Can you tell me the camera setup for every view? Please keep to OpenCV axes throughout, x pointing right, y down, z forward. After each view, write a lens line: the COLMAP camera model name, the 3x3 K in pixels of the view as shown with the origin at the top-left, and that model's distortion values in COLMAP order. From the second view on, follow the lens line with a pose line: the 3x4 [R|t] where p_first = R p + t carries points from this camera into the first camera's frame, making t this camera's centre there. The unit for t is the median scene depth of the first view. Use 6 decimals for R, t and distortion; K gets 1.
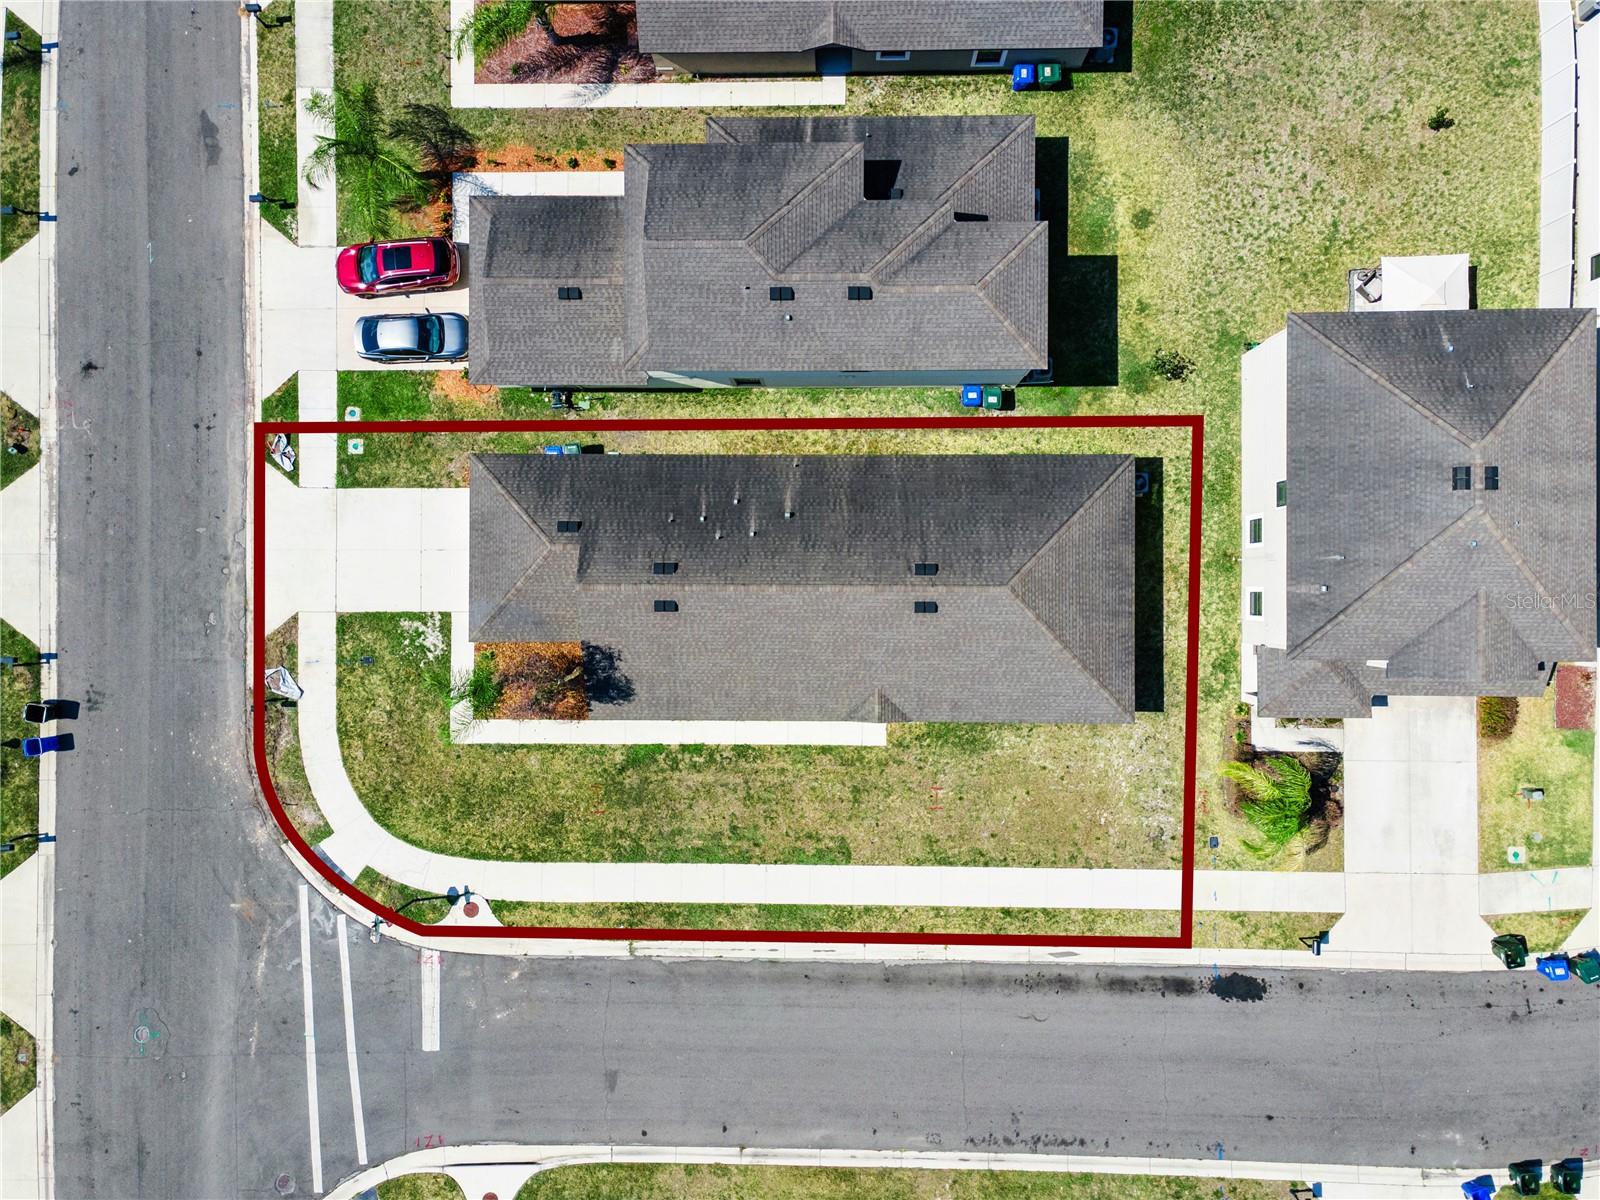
lens RADIAL K [[1175.3, 0, 805.4], [0, 1175.3, 597.4], [0, 0, 1]] dist [0.009650, 0.037473]
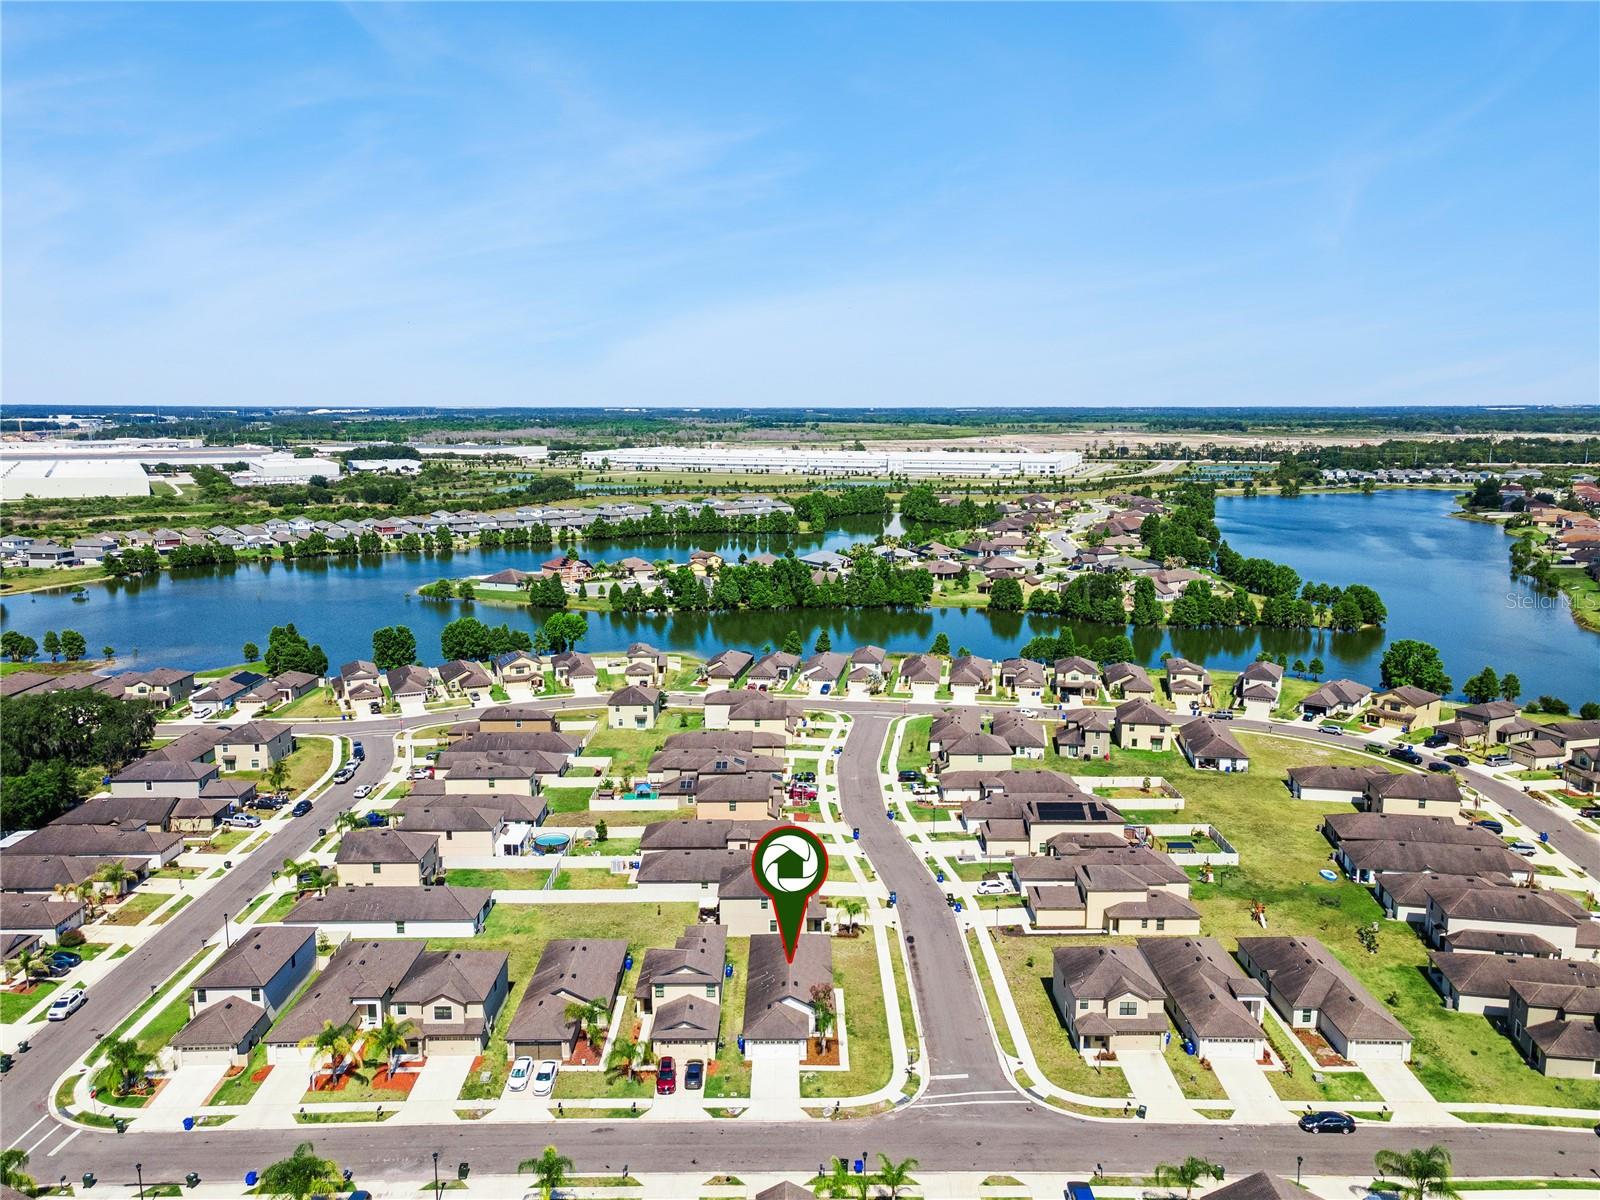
lens RADIAL K [[1175.3, 0, 805.4], [0, 1175.3, 597.4], [0, 0, 1]] dist [0.009650, 0.037473]
pose [[-0.010944, -0.138366, 0.990321, -2.760791], [0.999916, 0.005322, 0.011793, -0.010571], [-0.006903, 0.990367, 0.138297, -0.408569]]
